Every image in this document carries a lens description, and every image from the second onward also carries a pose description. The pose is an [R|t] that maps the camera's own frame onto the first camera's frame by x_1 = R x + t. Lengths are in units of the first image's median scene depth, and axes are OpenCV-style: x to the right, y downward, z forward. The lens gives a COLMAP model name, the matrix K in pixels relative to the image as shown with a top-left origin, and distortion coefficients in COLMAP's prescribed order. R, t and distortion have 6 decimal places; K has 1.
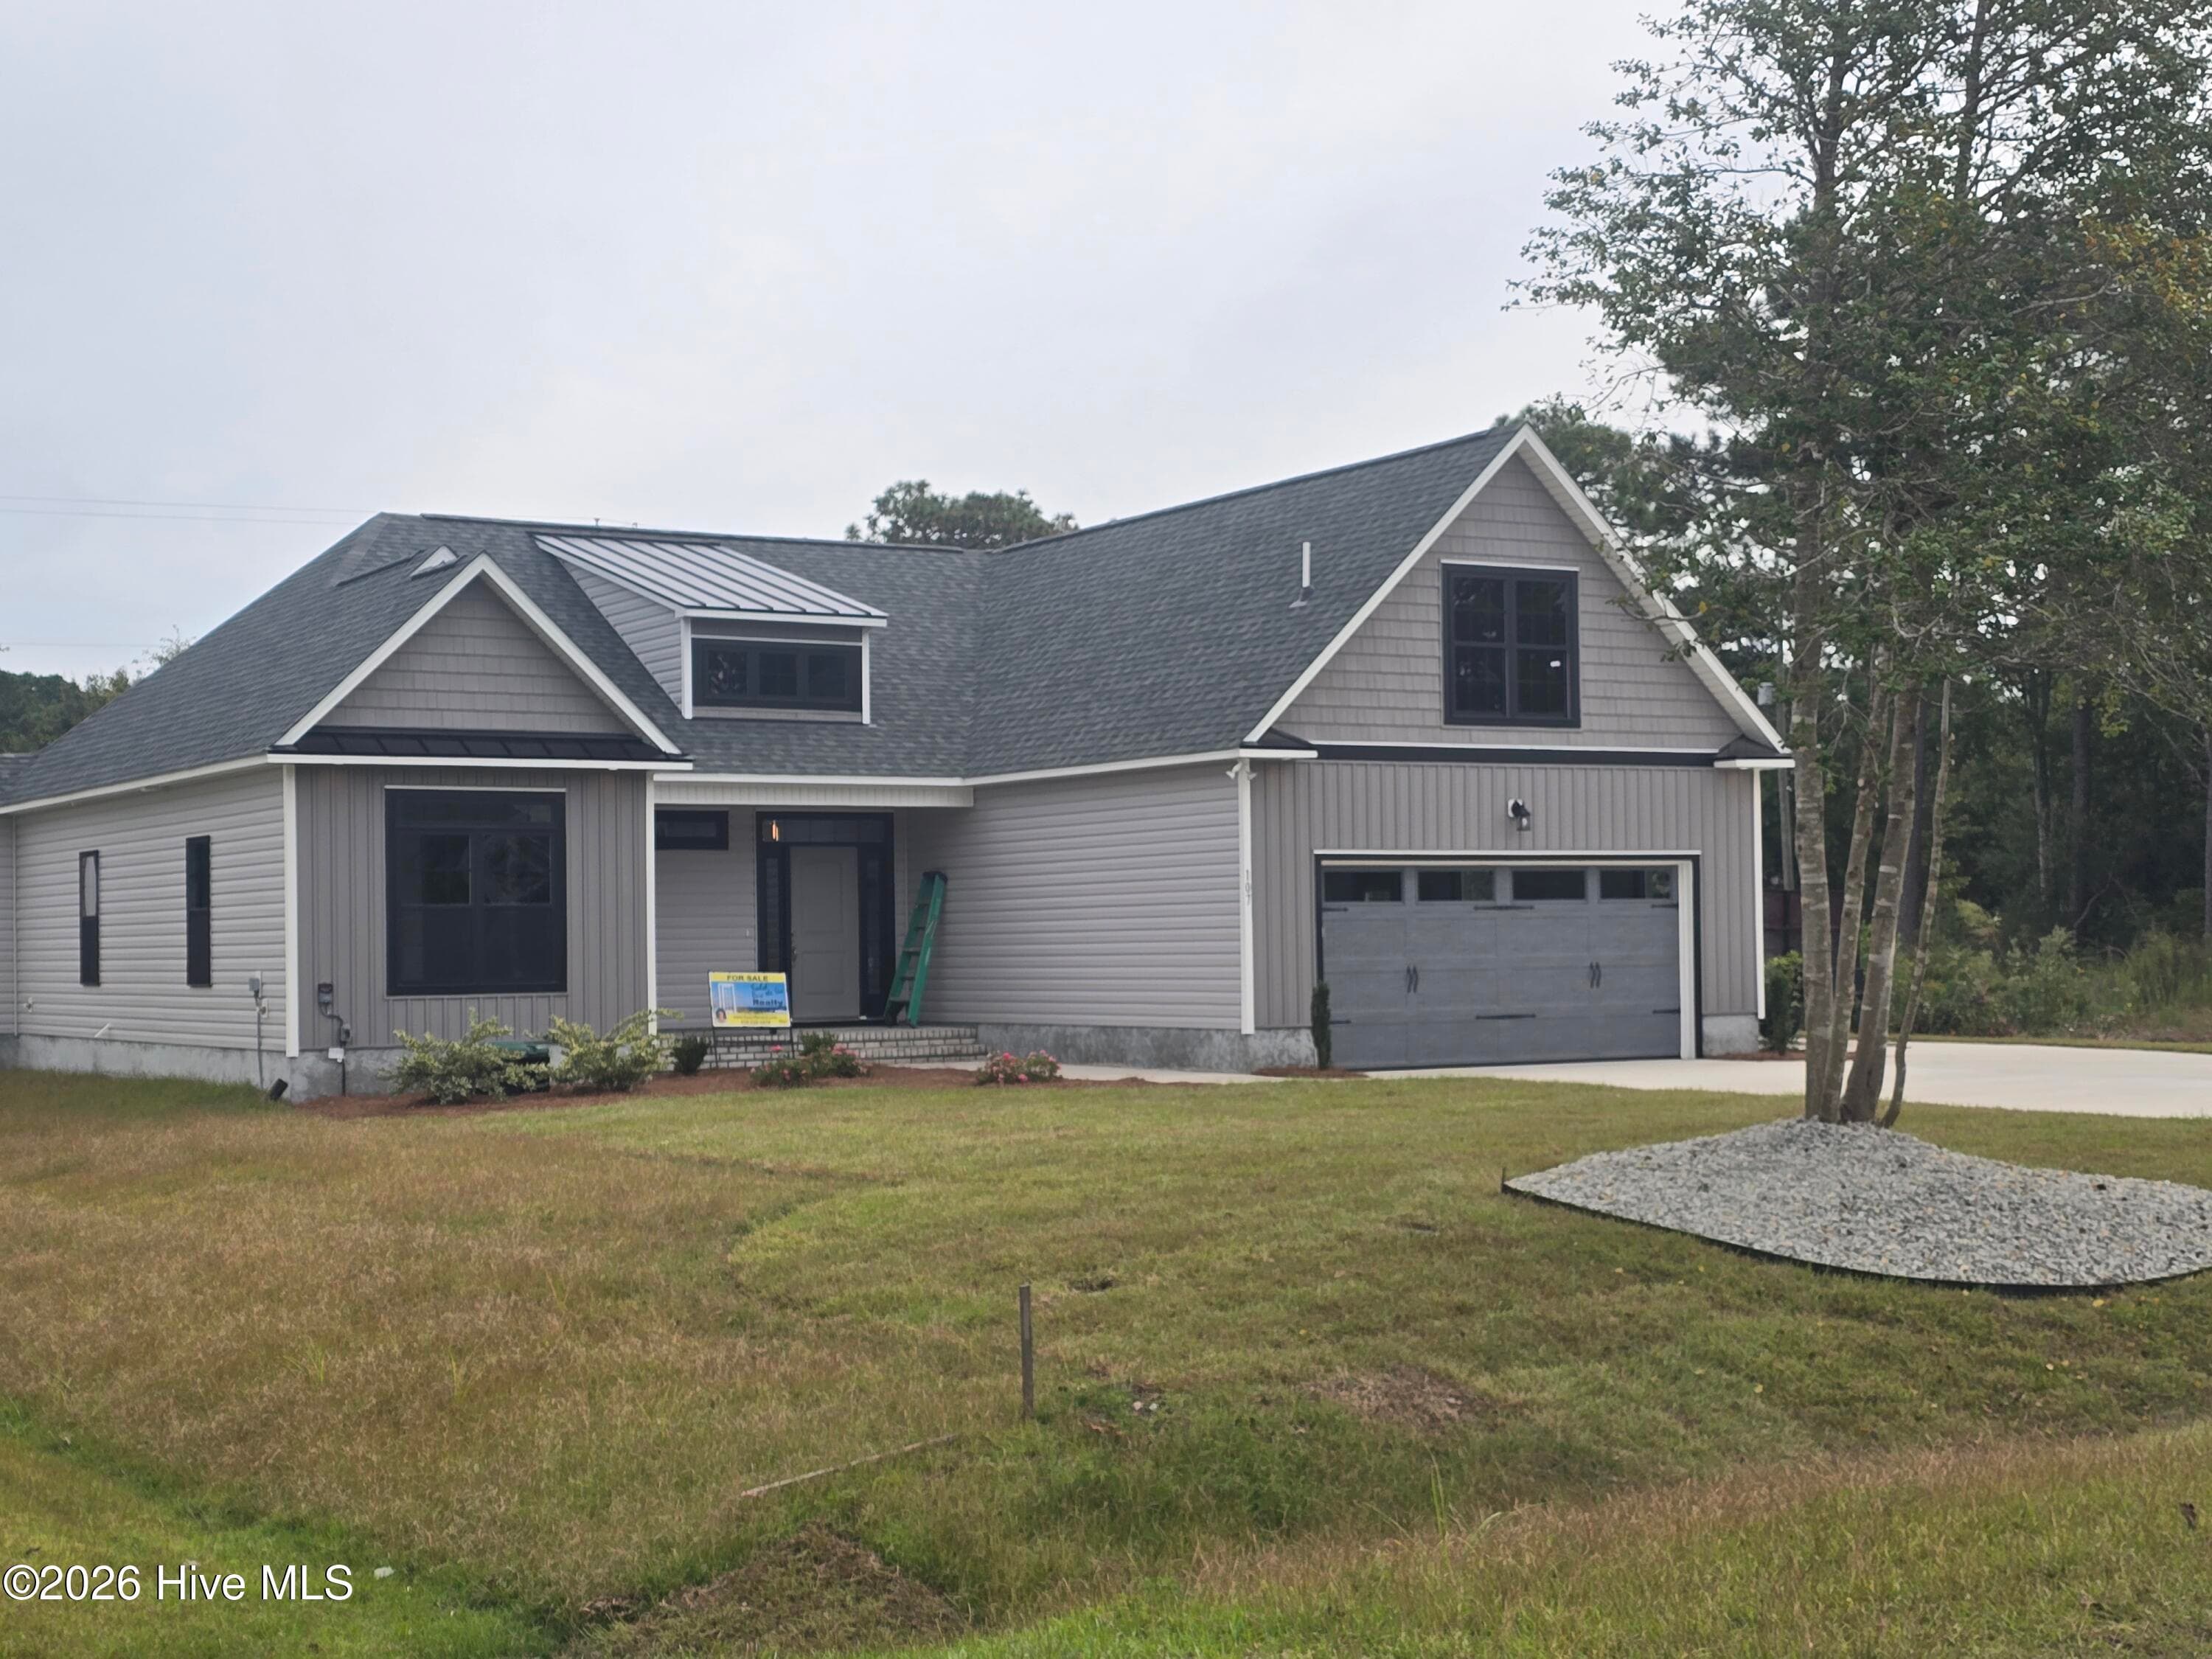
lens RADIAL K [[3085.2, 0, 1104.7], [0, 3085.2, 901.9], [0, 0, 1]] dist [0.172421, -0.024425]
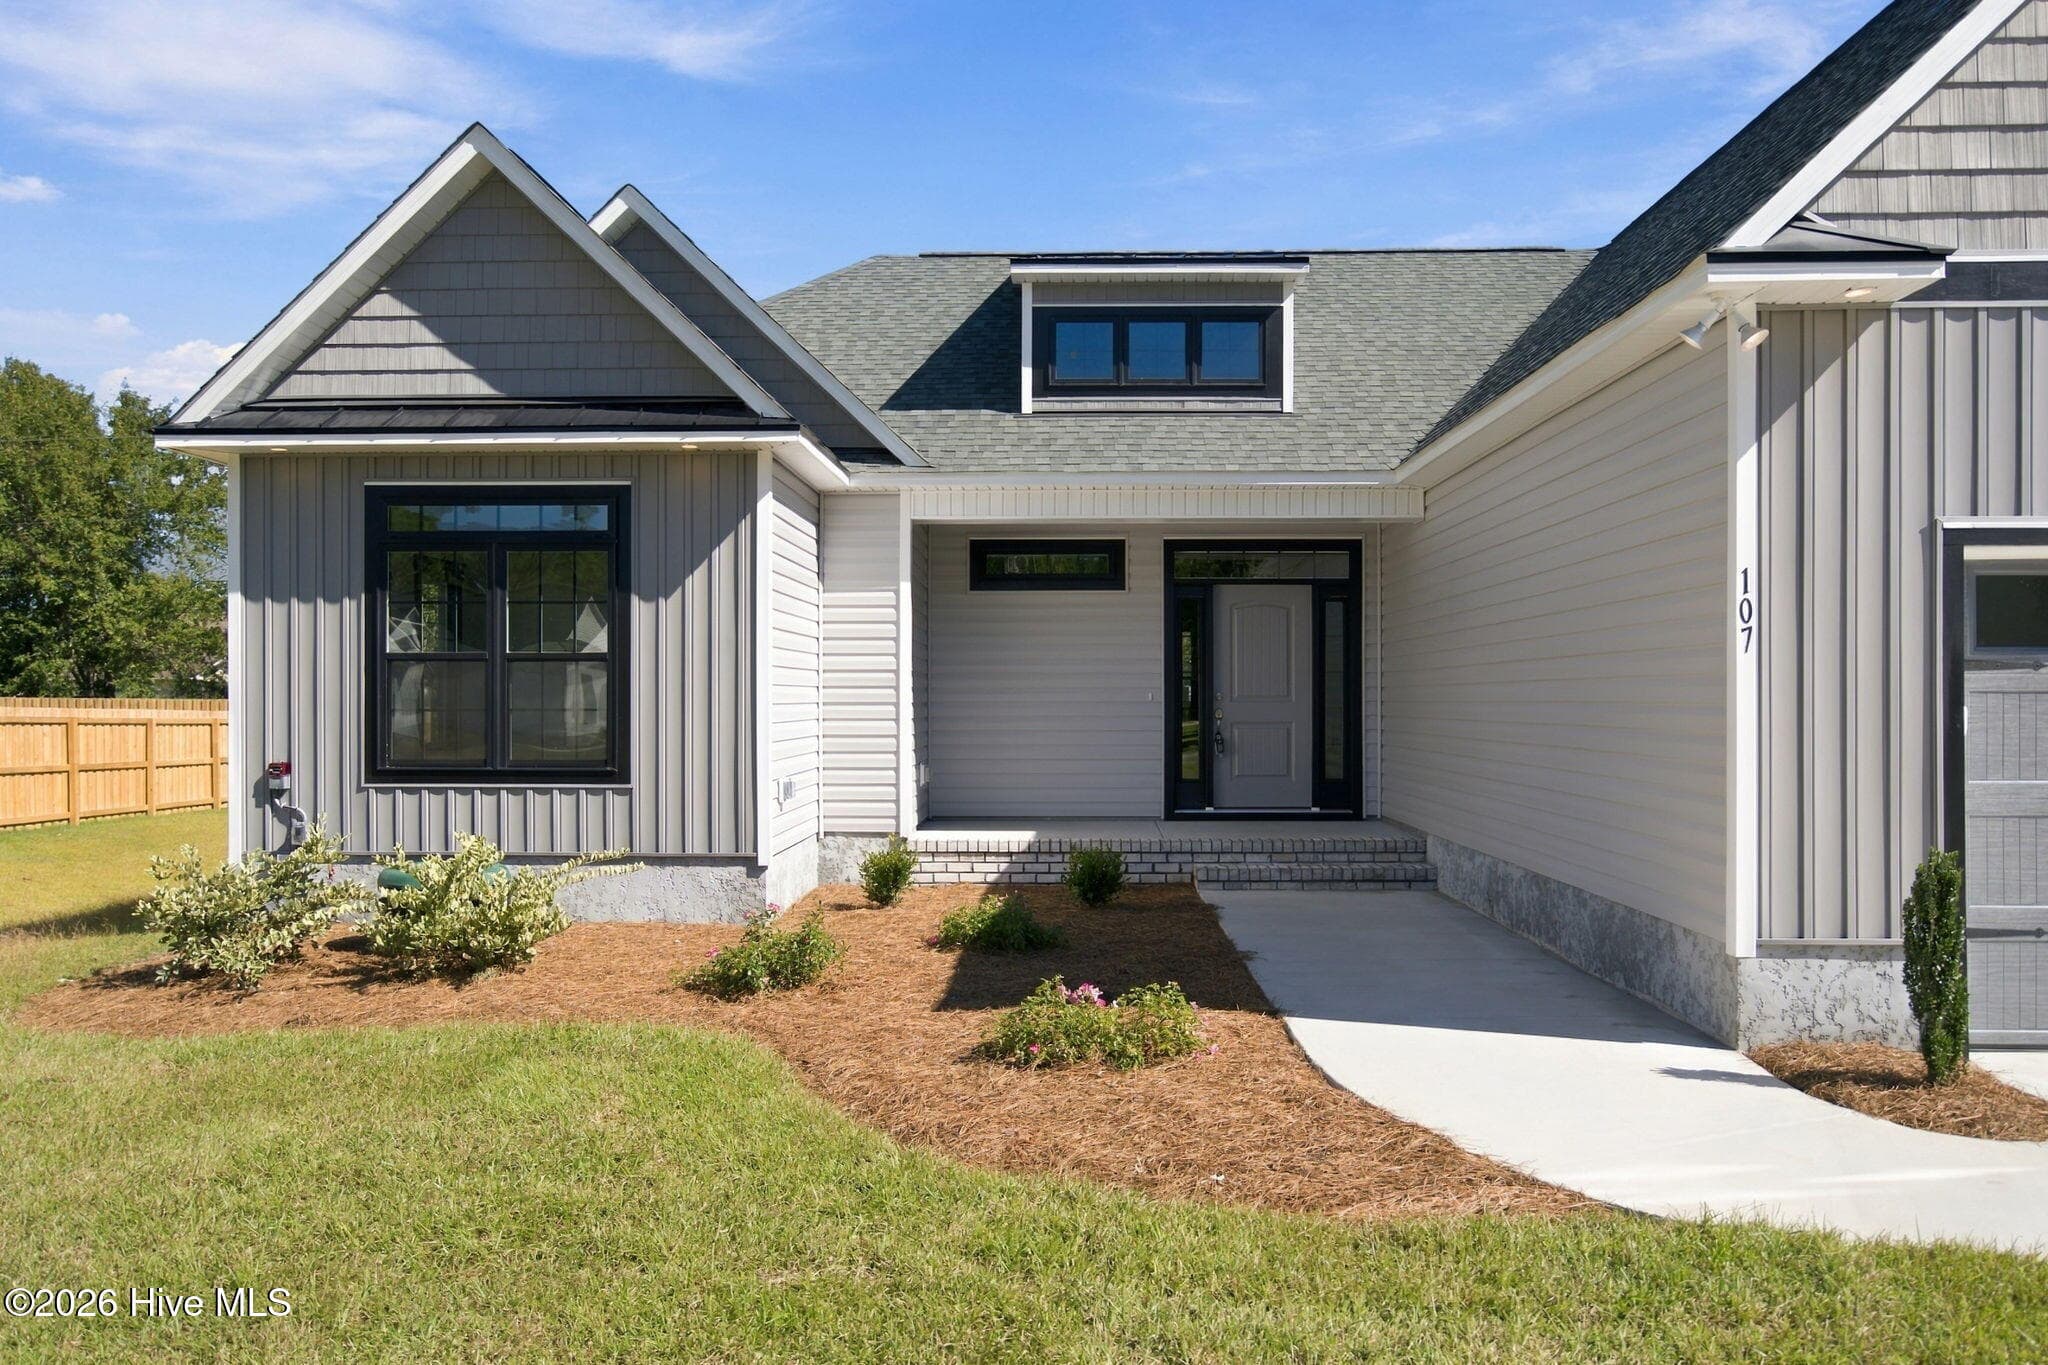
lens RADIAL K [[1518.5, 0, 1024.0], [0, 1518.5, 692.9], [0, 0, 1]] dist [-0.007223, 0.000689]
pose [[0.841757, 0.012162, -0.539719, 0.071136], [-0.005336, 0.999885, 0.014210, 0.004067], [0.539830, -0.009081, 0.841725, 0.731991]]
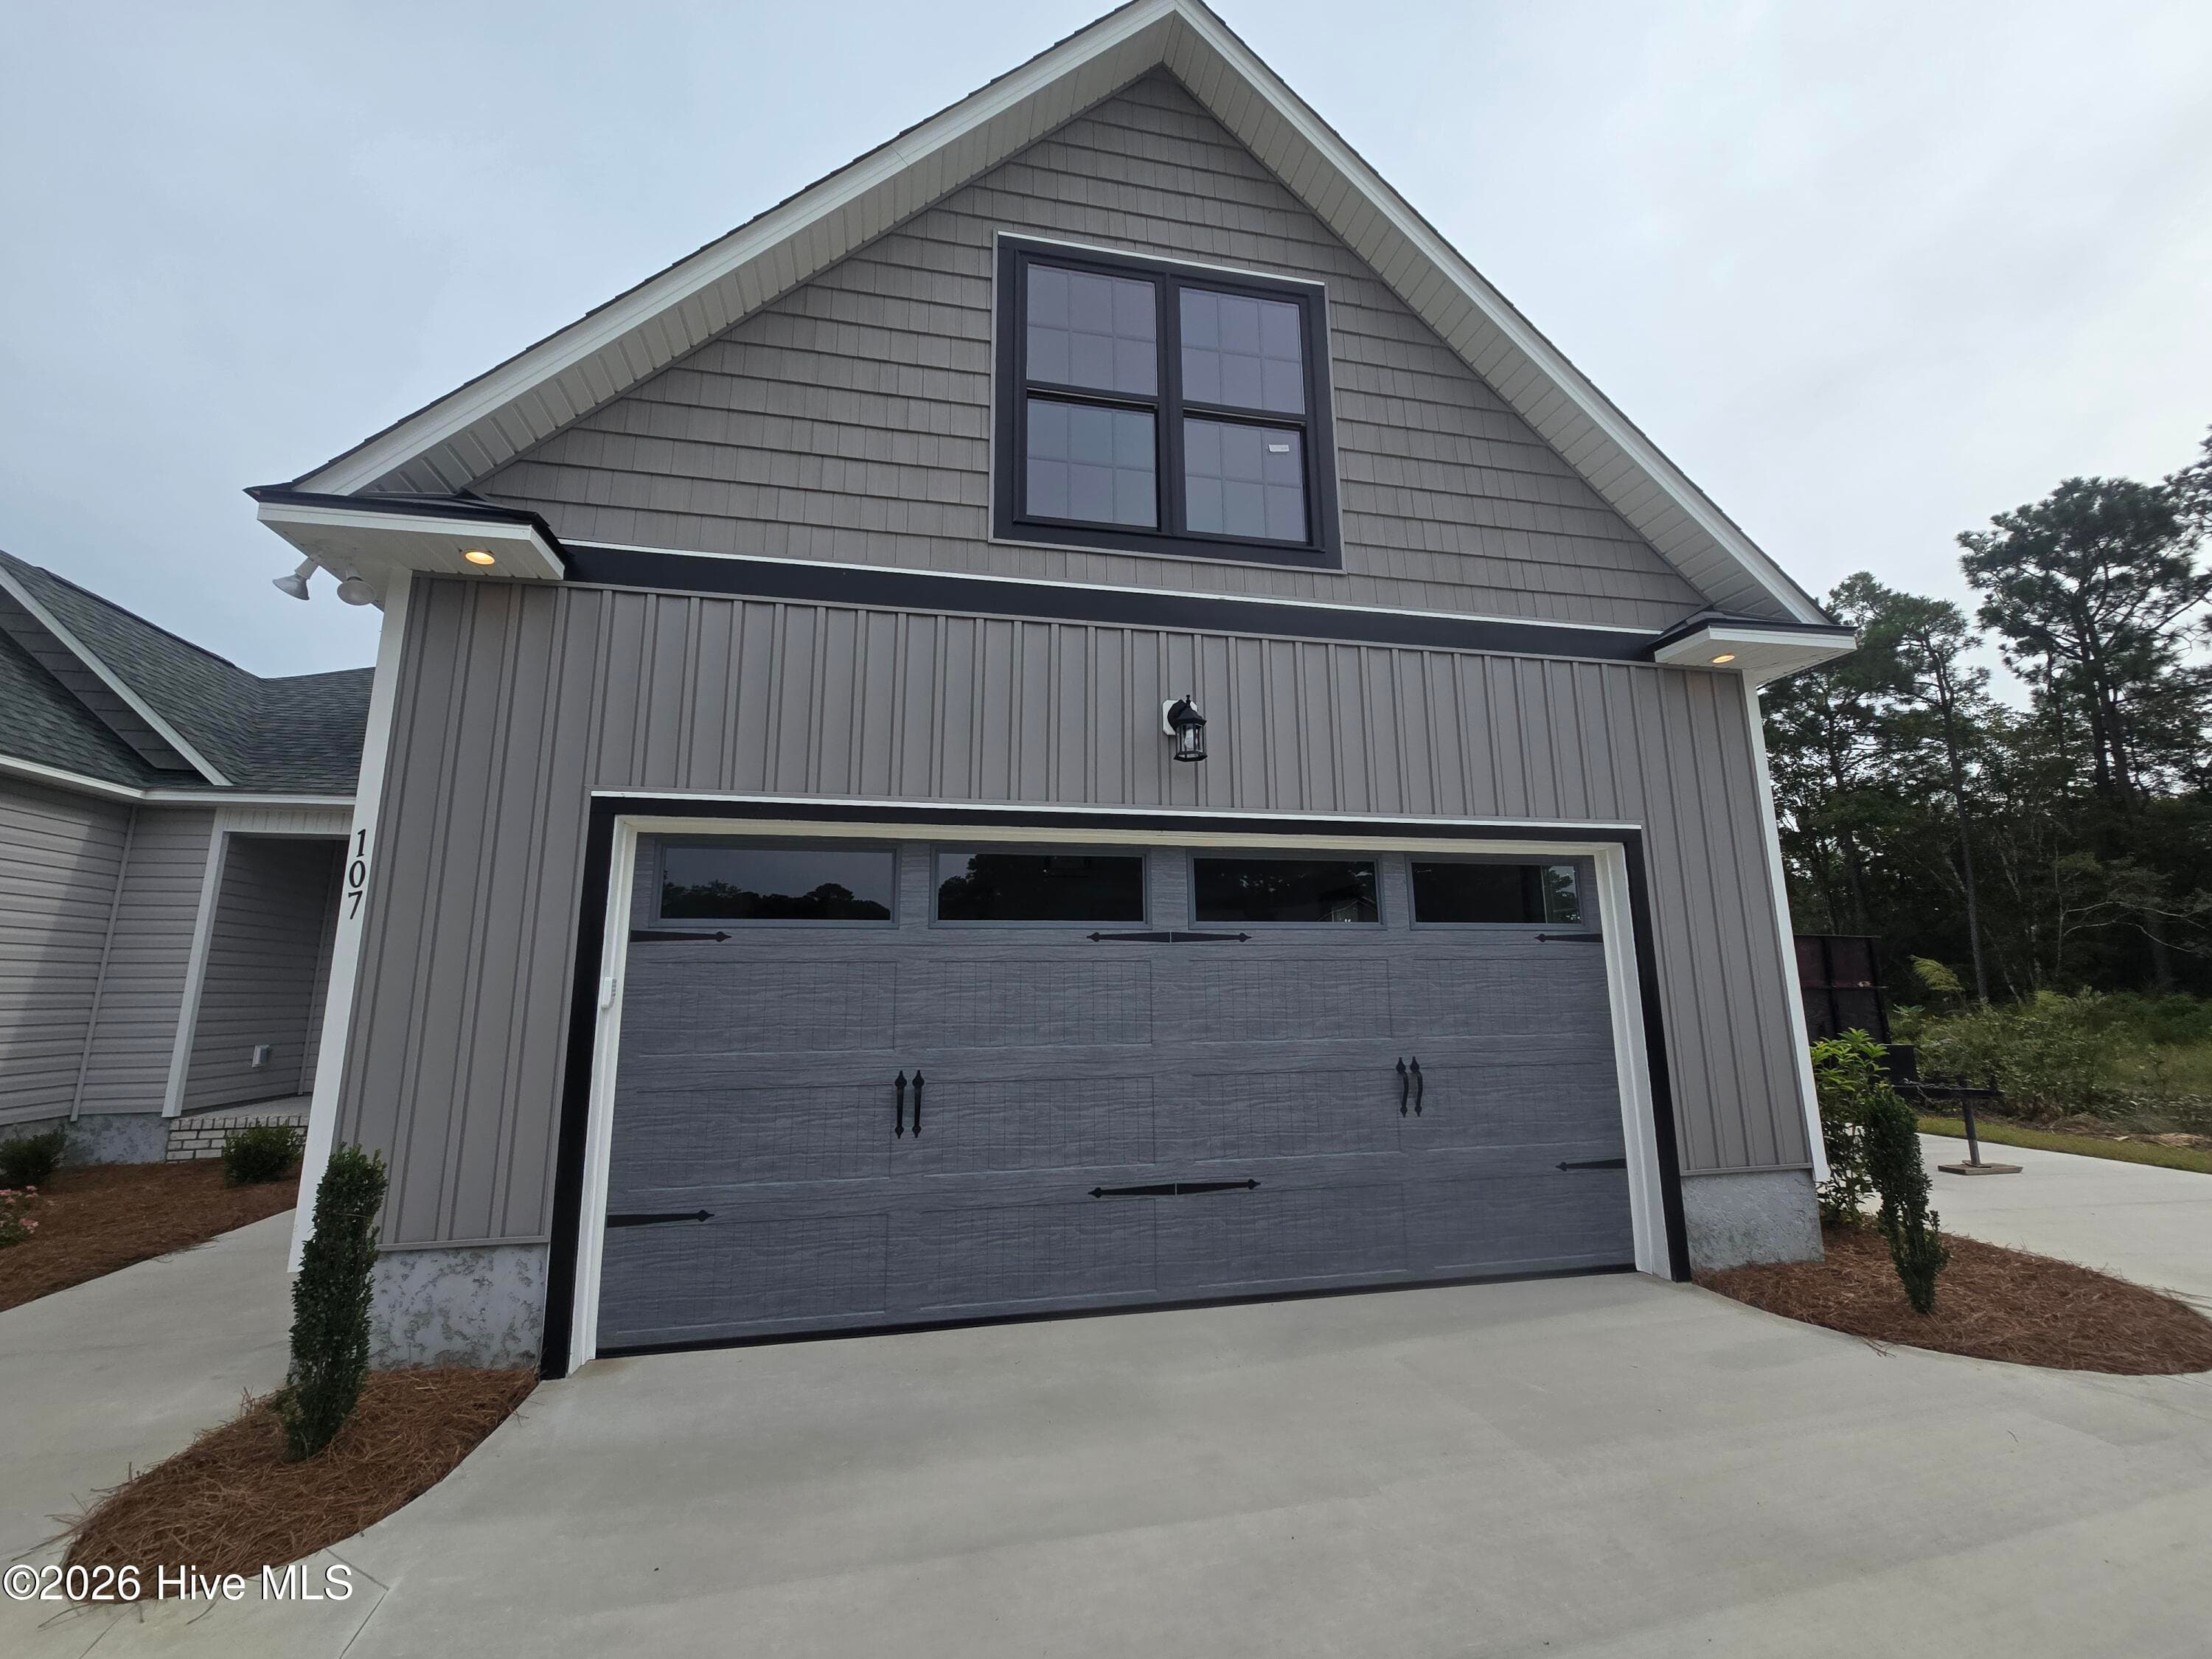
lens RADIAL K [[900.0, 0, 1095.9], [0, 900.0, 825.5], [0, 0, 1]] dist [-0.000999, 0.002501]
pose [[0.942603, -0.054112, -0.329501, 0.164363], [-0.002234, 0.985738, -0.168272, 0.008057], [0.333907, 0.159350, 0.929039, 0.875346]]
